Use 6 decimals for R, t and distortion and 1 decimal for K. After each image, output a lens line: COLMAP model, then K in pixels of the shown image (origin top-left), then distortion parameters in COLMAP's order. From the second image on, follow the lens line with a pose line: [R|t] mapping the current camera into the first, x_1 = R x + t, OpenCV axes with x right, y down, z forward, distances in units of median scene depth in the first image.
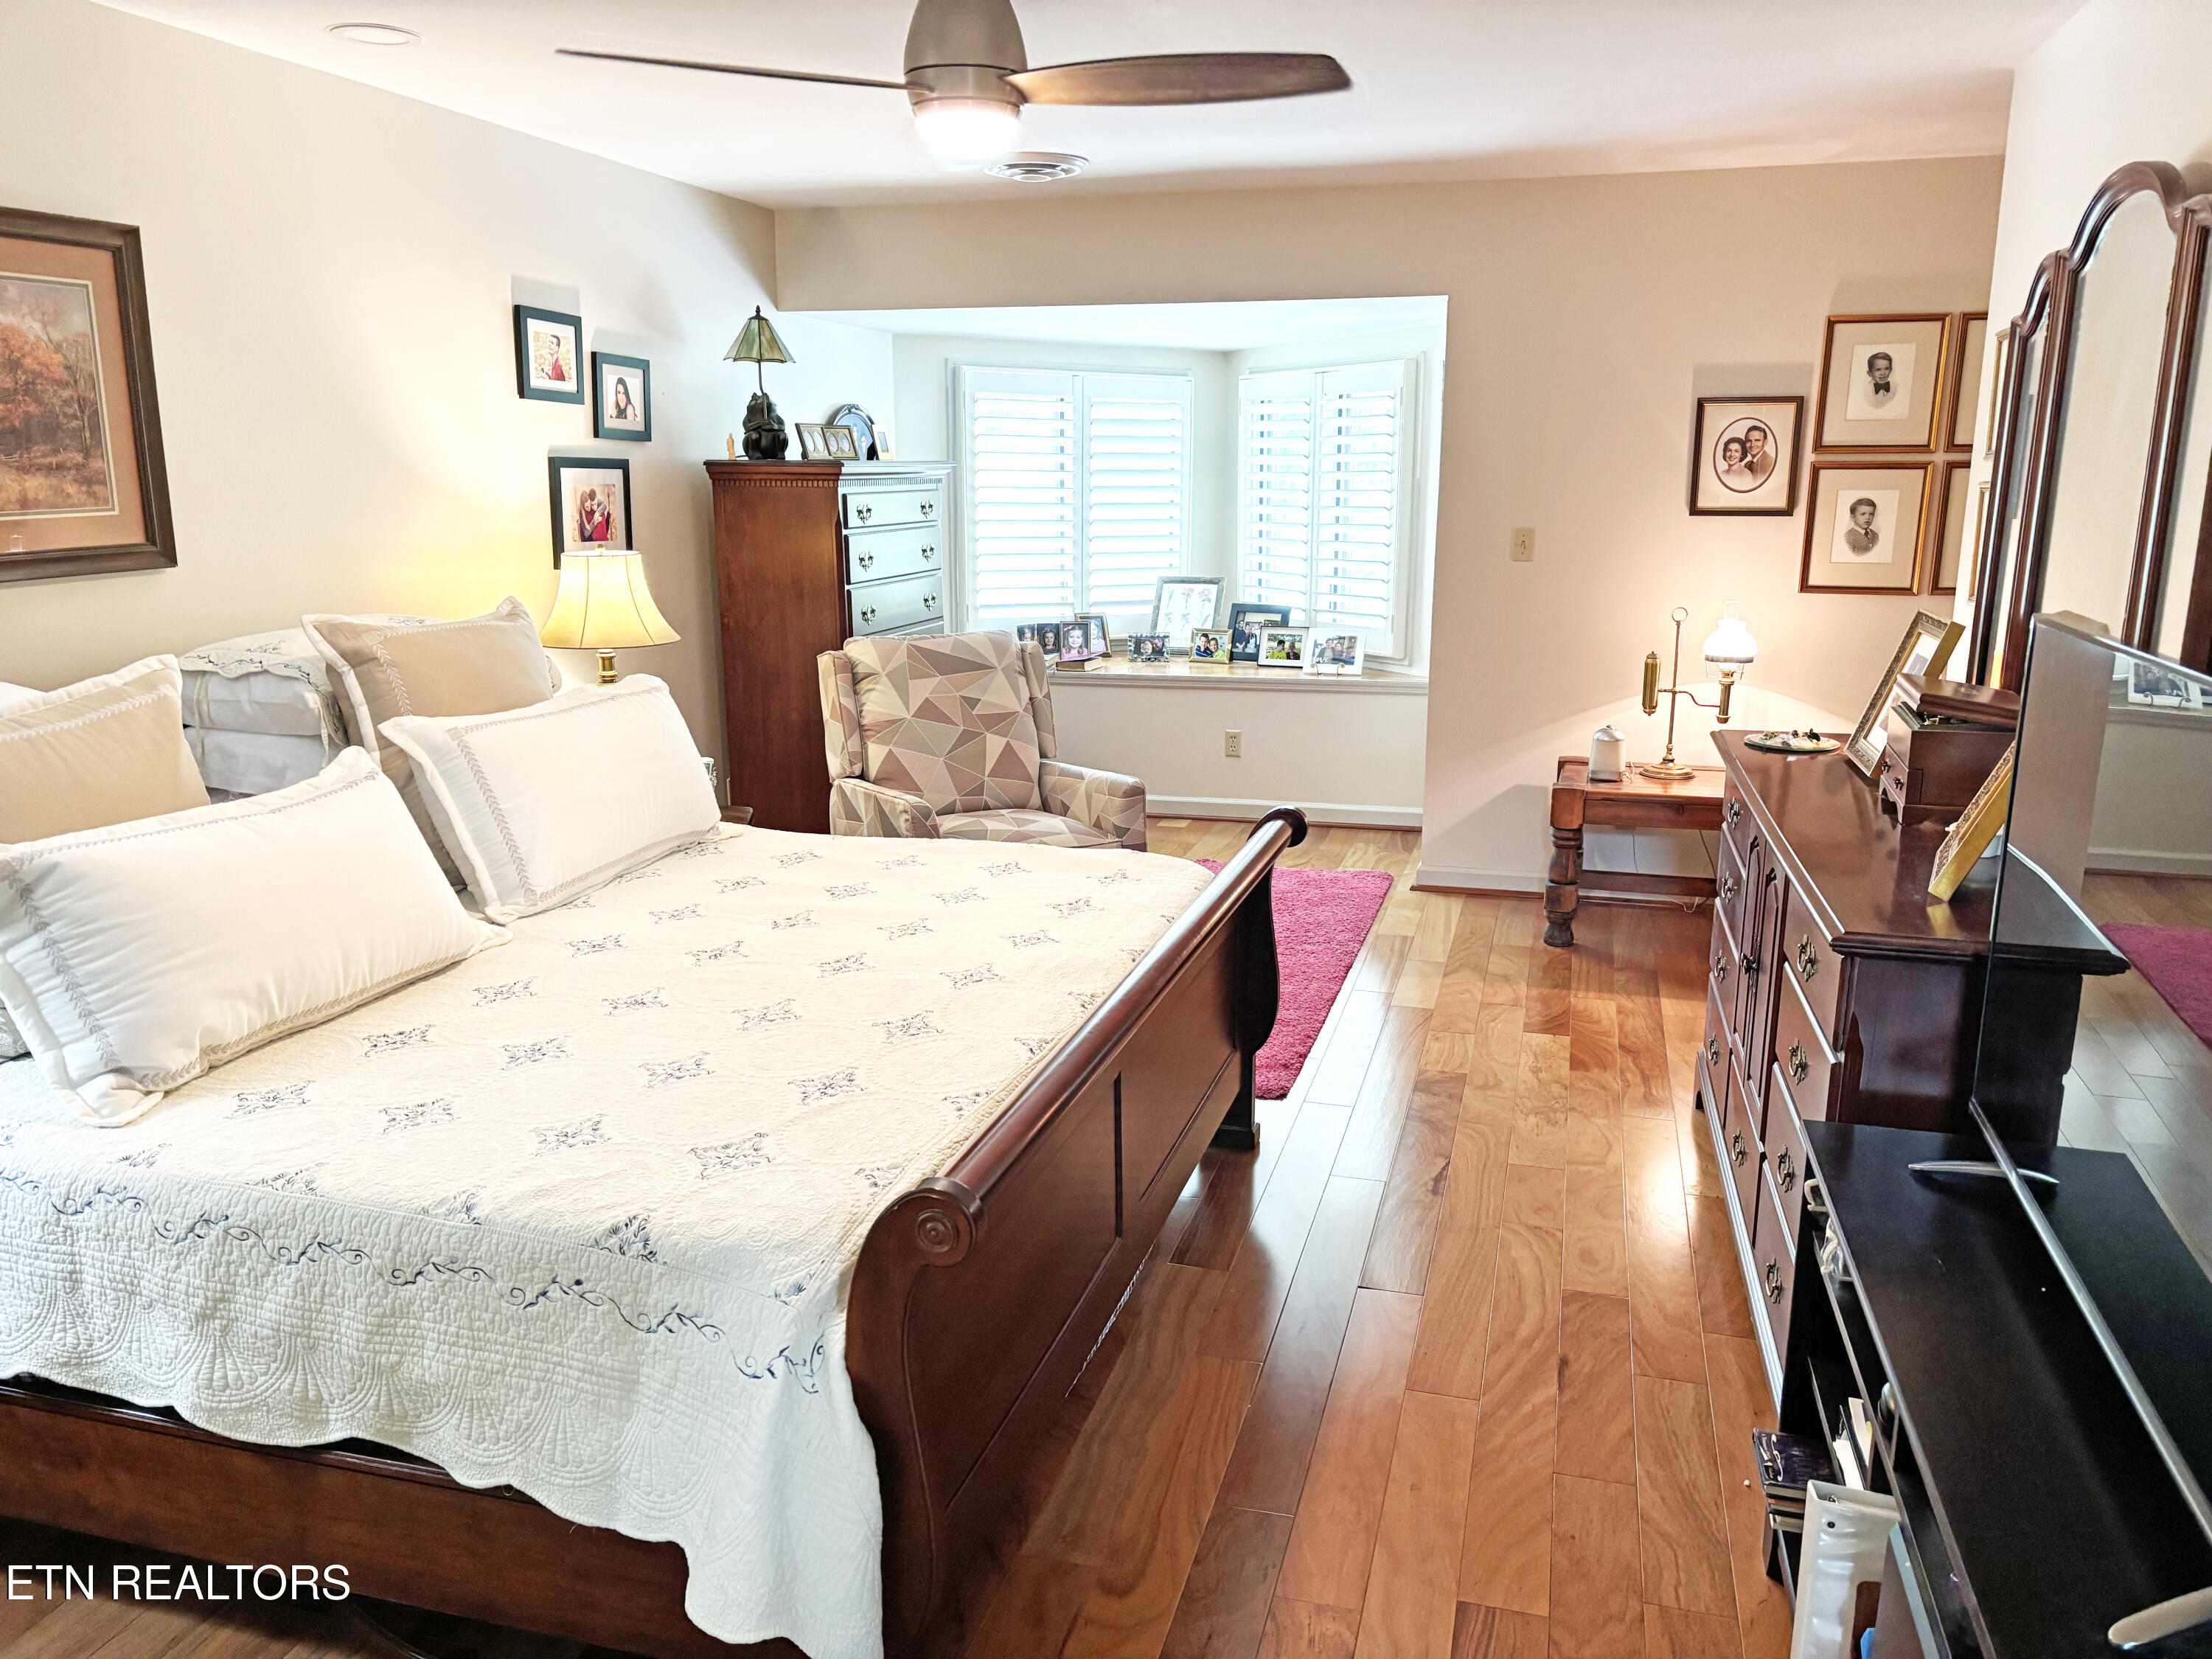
lens RADIAL K [[1672.2, 0, 1104.4], [0, 1672.2, 833.0], [0, 0, 1]] dist [0.011691, -0.010144]
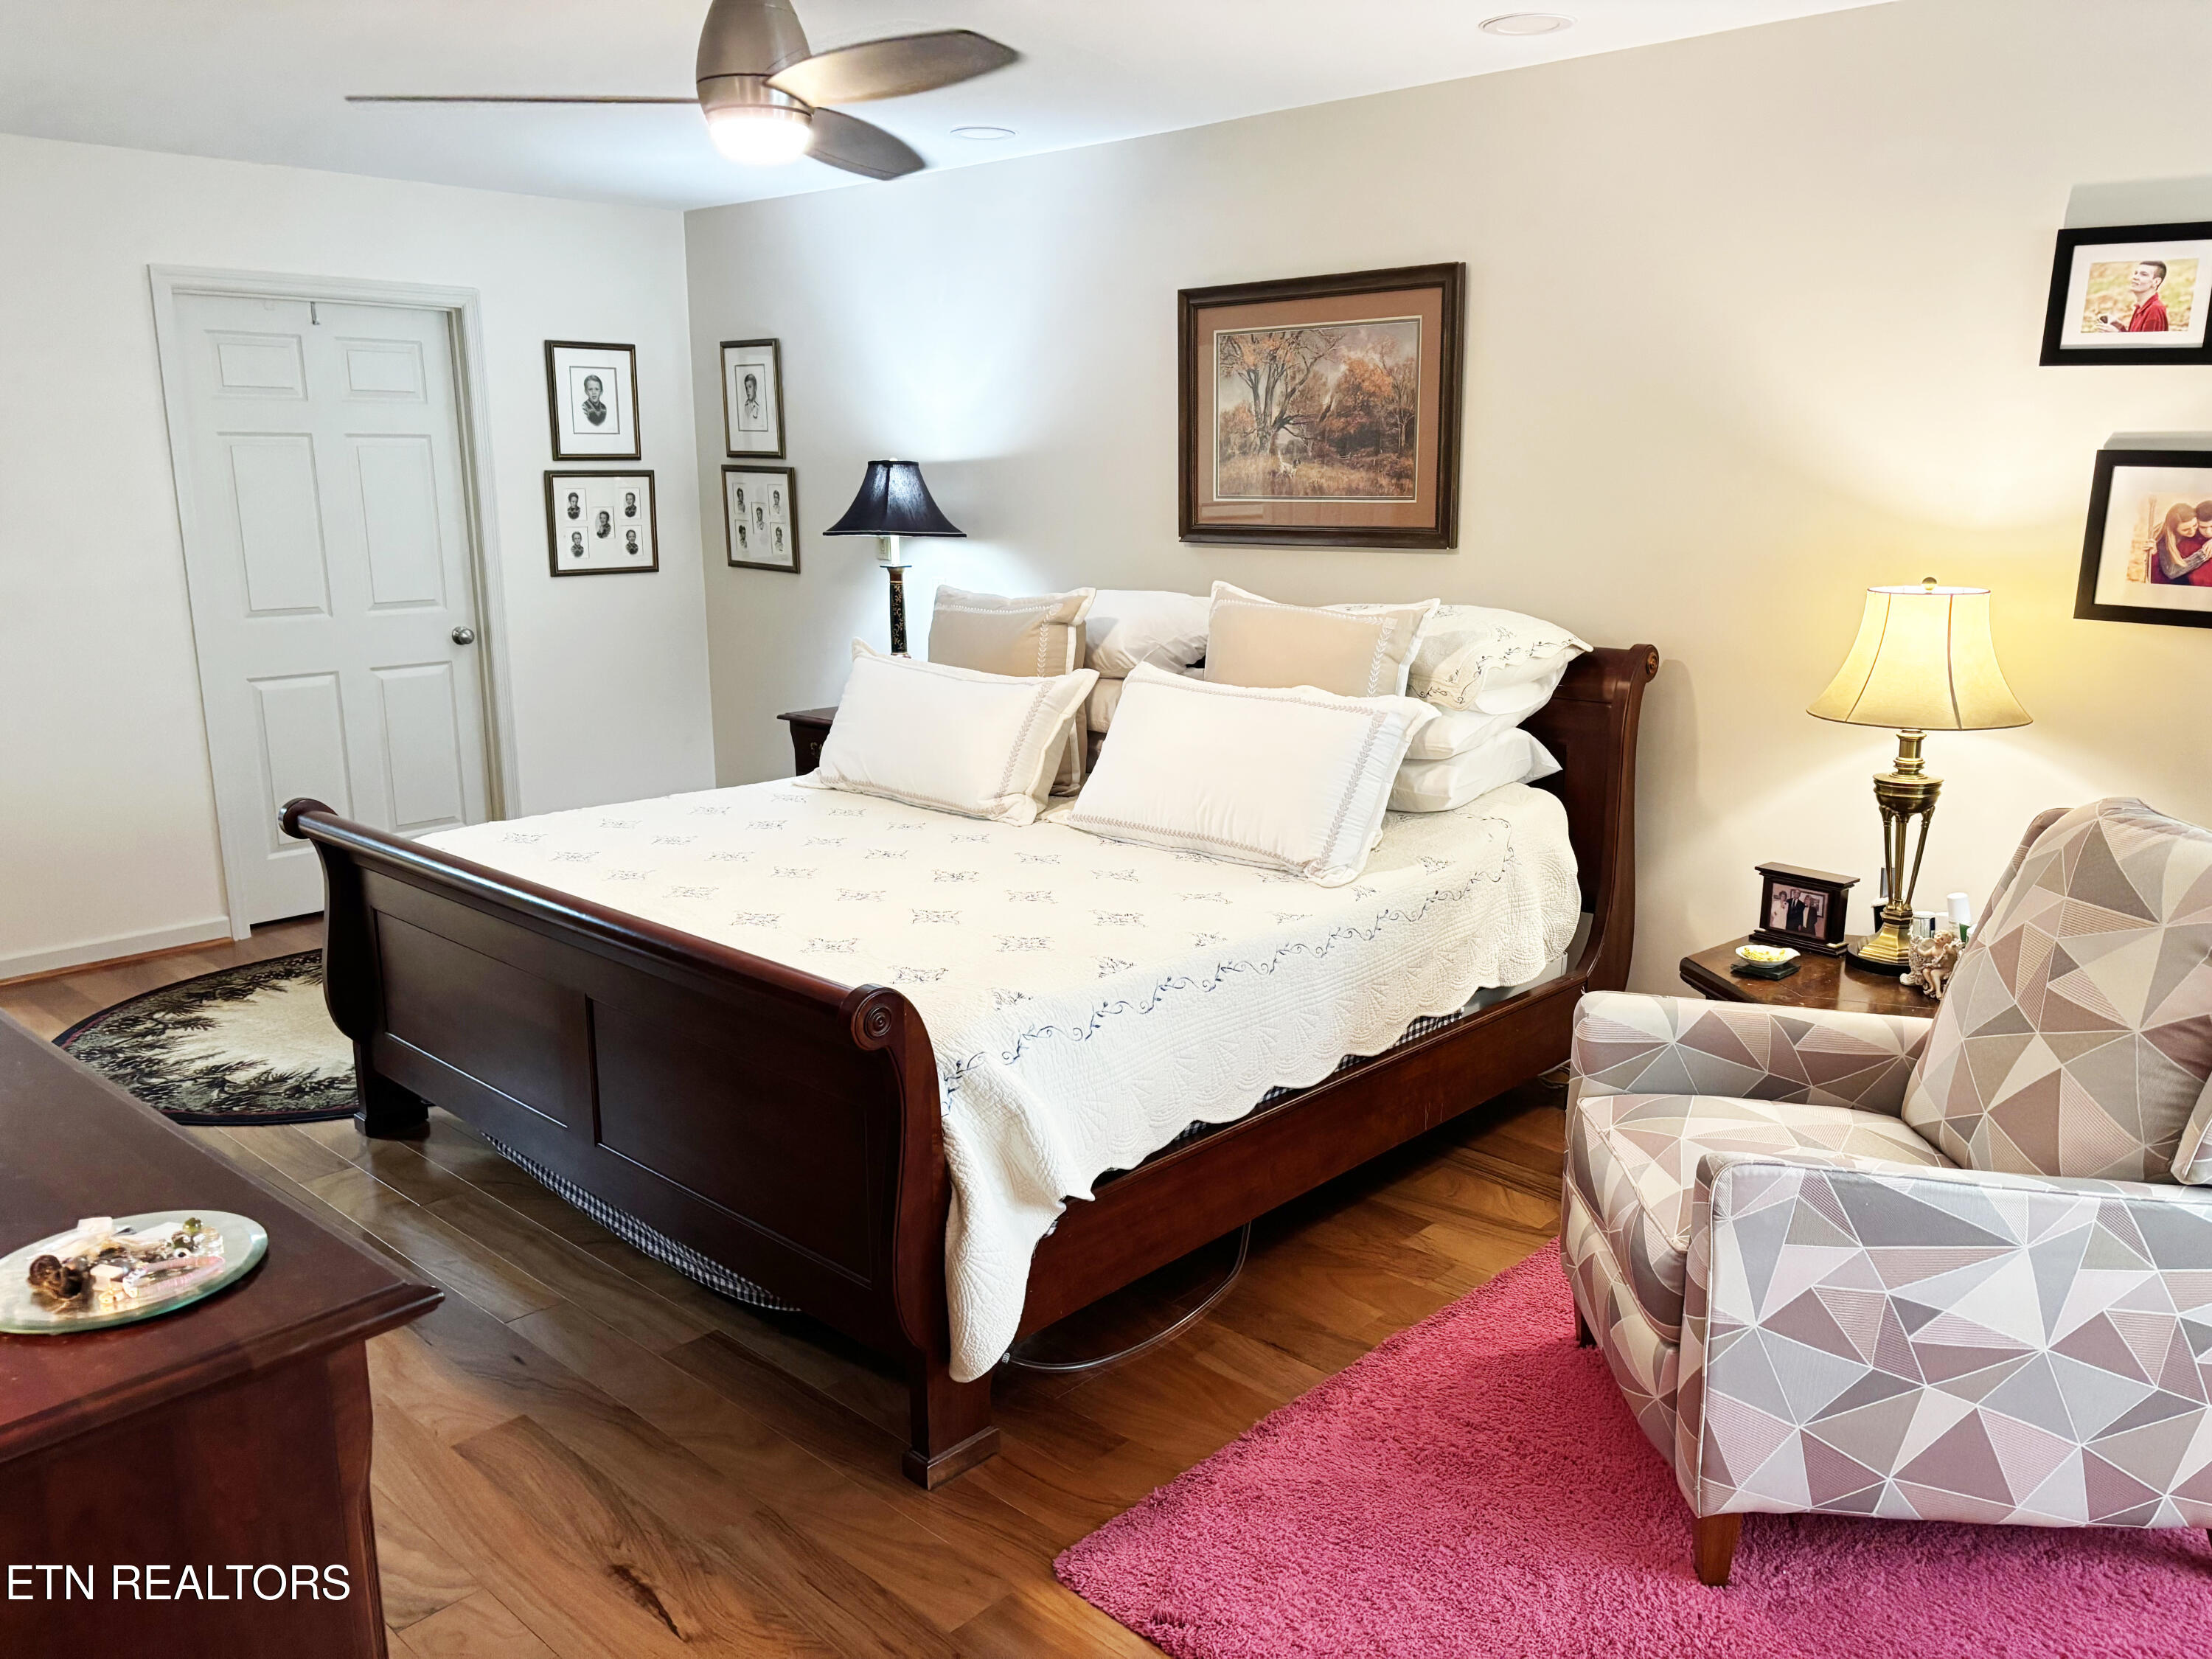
lens RADIAL K [[1672.2, 0, 1105.7], [0, 1672.2, 827.9], [0, 0, 1]] dist [0.011691, -0.010144]
pose [[-0.445874, 0.186783, -0.875390, 0.652342], [-0.195622, 0.934009, 0.298929, -0.297375], [0.873458, 0.304530, -0.379912, 1.375116]]
